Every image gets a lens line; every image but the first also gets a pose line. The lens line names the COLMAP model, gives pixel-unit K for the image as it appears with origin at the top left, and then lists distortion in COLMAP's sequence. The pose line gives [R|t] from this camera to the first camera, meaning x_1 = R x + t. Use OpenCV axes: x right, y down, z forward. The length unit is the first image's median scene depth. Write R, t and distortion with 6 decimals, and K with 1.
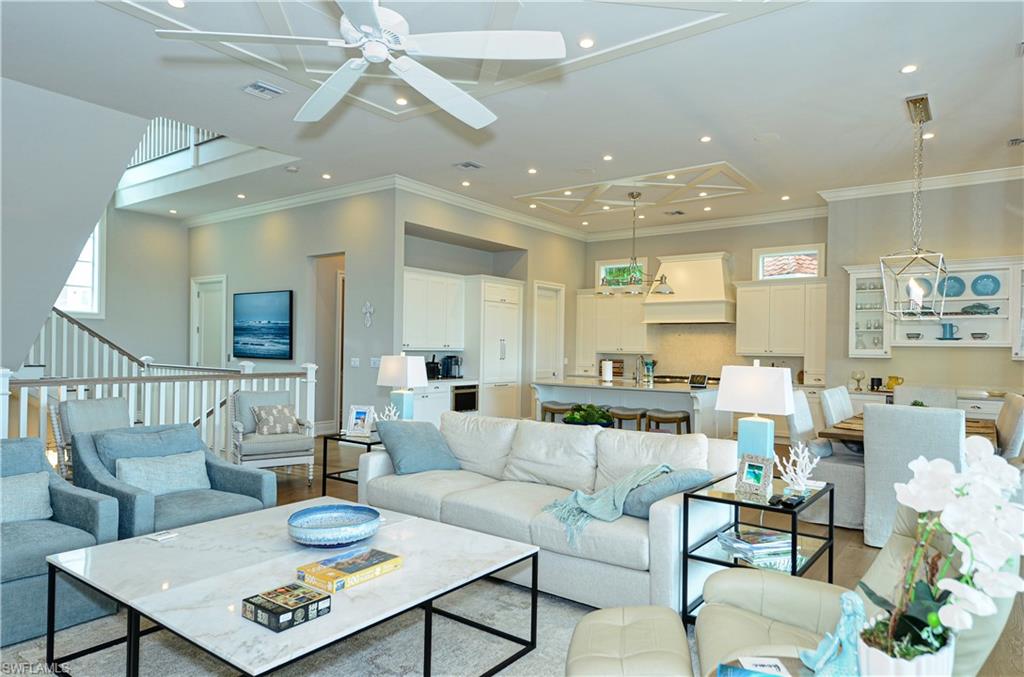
lens RADIAL K [[627.9, 0, 505.4], [0, 627.9, 352.2], [0, 0, 1]] dist [0.009979, 0.000896]
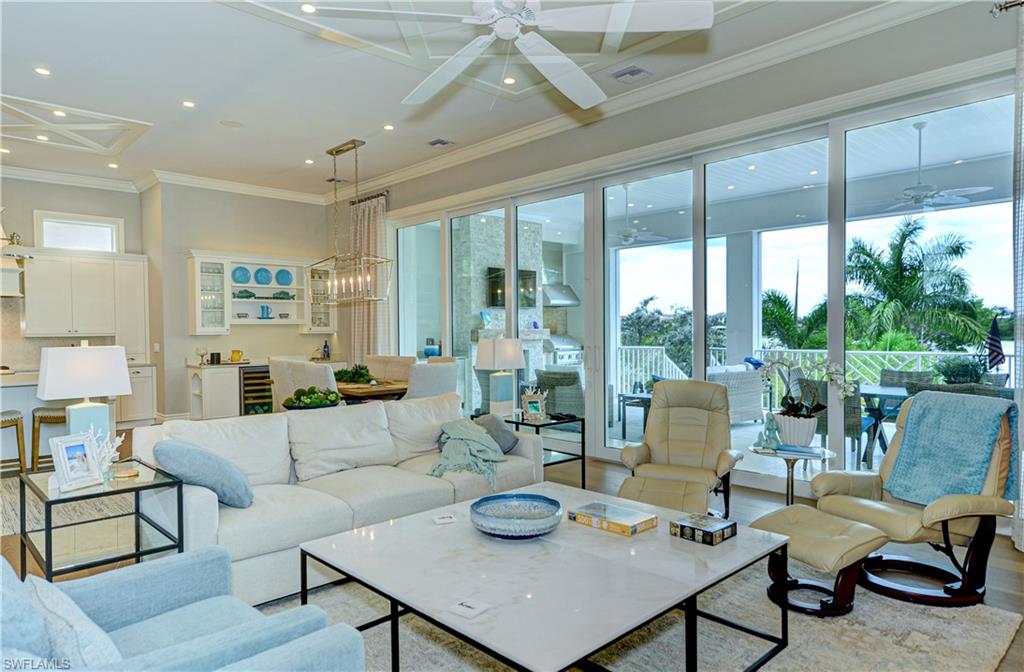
lens RADIAL K [[627.9, 0, 508.2], [0, 627.9, 345.5], [0, 0, 1]] dist [0.009979, 0.000896]
pose [[0.168417, -0.041290, 0.984851, -0.350935], [0.015824, 0.999107, 0.039182, -0.006314], [-0.985589, 0.008985, 0.168920, 0.245215]]
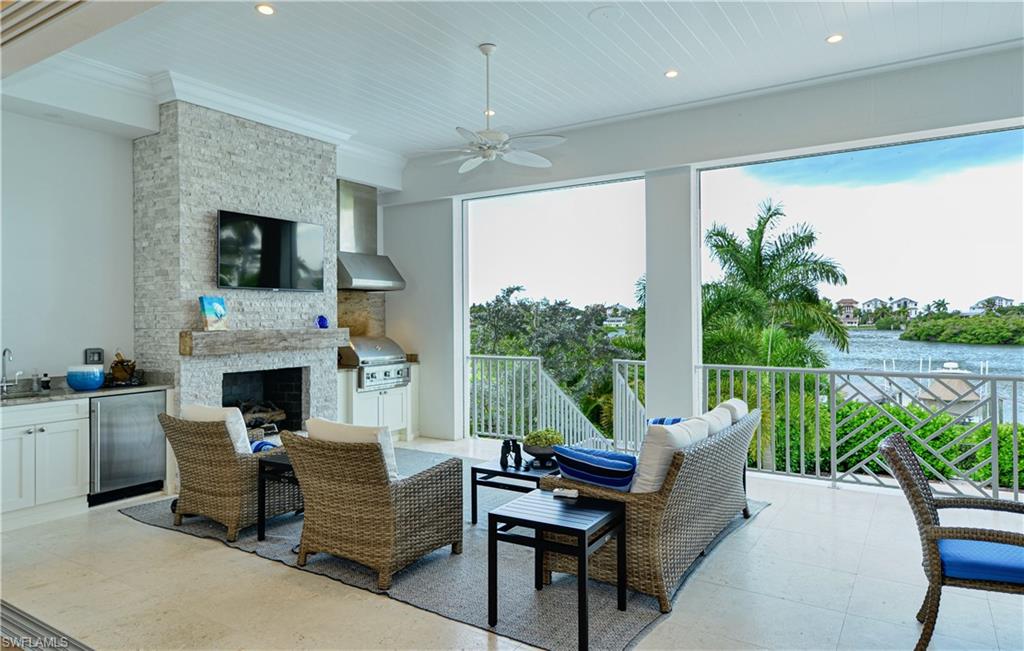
lens RADIAL K [[640.9, 0, 505.3], [0, 640.9, 317.7], [0, 0, 1]] dist [0.008494, 0.000178]
pose [[-0.073367, -0.013244, 0.997217, 0.142776], [0.010016, 0.999852, 0.014016, -0.009275], [-0.997255, 0.011016, -0.073224, 0.251103]]
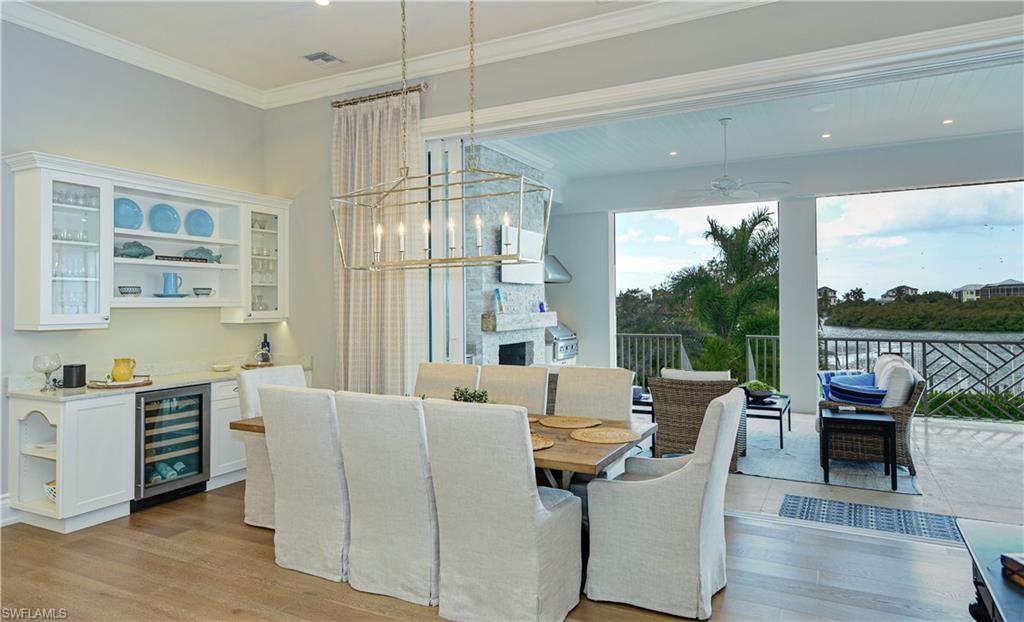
lens RADIAL K [[629.5, 0, 510.9], [0, 629.5, 295.1], [0, 0, 1]] dist [0.016575, 0.002215]
pose [[-0.174171, 0.003062, 0.984711, -0.024259], [0.009580, 0.999953, -0.001415, -0.013333], [-0.984669, 0.009187, -0.174192, 0.592378]]
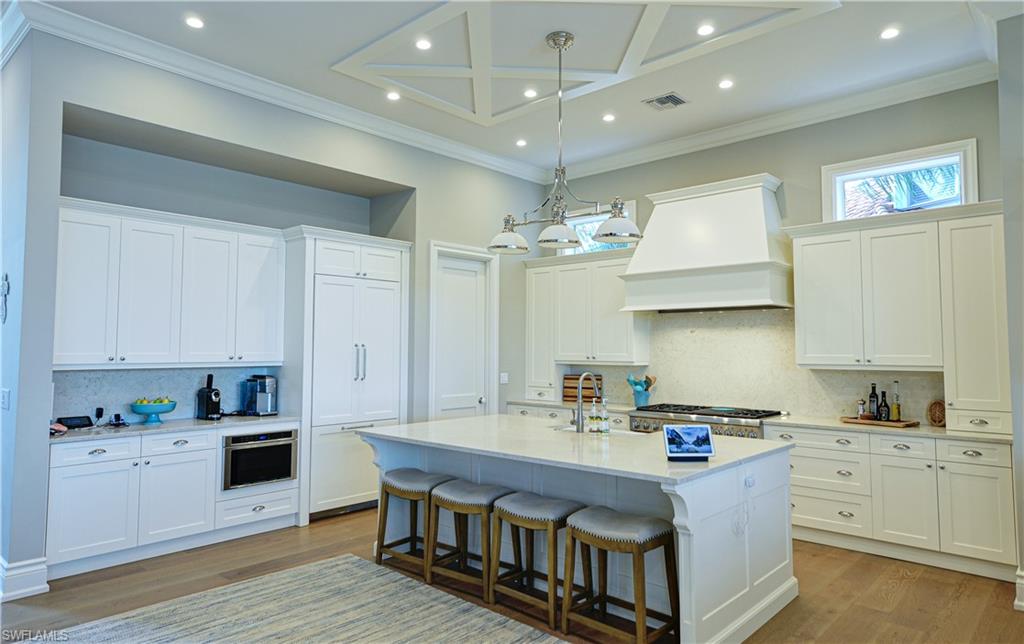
lens RADIAL K [[627.7, 0, 506.0], [0, 627.7, 313.9], [0, 0, 1]] dist [0.014981, -0.003155]
pose [[0.994833, -0.019873, -0.099564, 0.186492], [0.013511, 0.997847, -0.064171, -0.009943], [0.100625, 0.062494, 0.992960, 0.471937]]
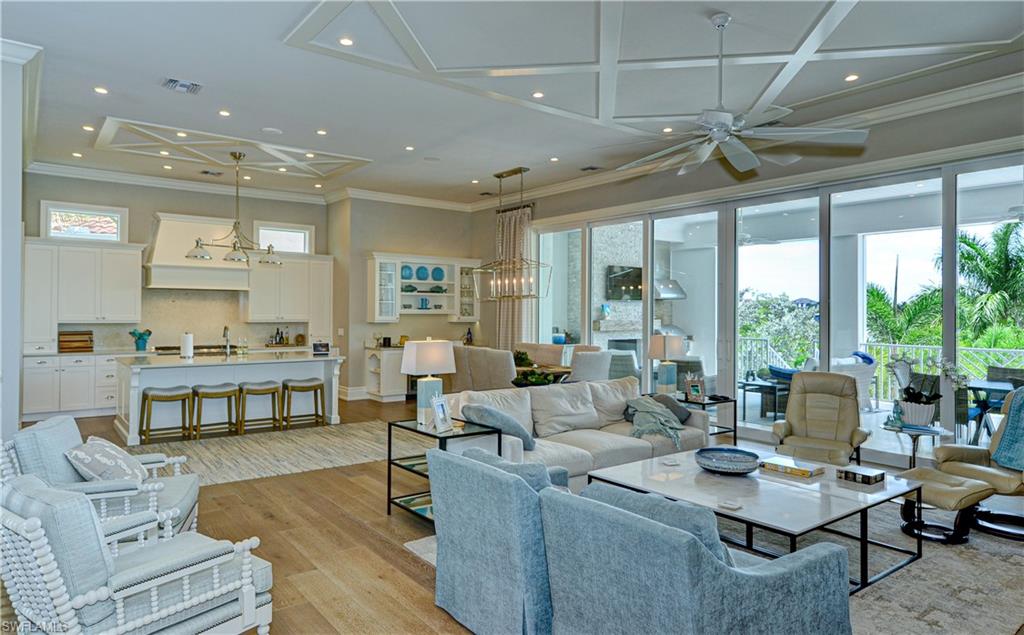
lens RADIAL K [[627.7, 0, 508.4], [0, 627.7, 311.9], [0, 0, 1]] dist [0.014981, -0.003155]
pose [[0.275908, -0.012962, 0.961097, -0.519315], [0.002197, 0.999915, 0.012855, -0.024866], [-0.961182, -0.001435, 0.275913, 0.313197]]
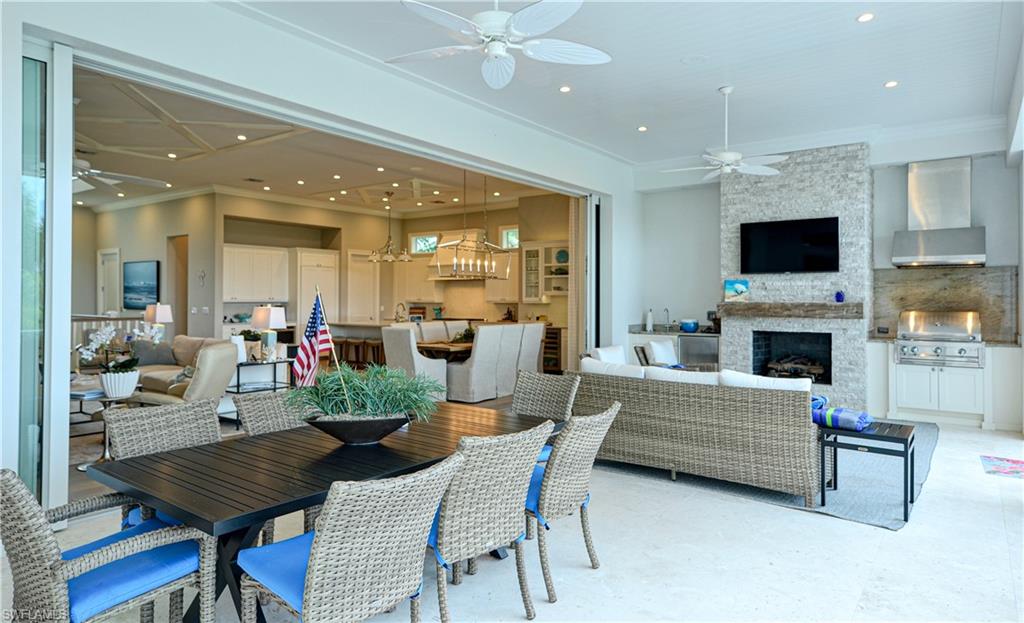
lens RADIAL K [[629.5, 0, 509.3], [0, 629.5, 304.7], [0, 0, 1]] dist [0.016575, 0.002215]
pose [[0.999798, -0.012705, 0.015603, 0.408400], [0.012642, 0.999911, 0.004146, 0.004417], [-0.015655, -0.003948, 0.999870, -0.419202]]
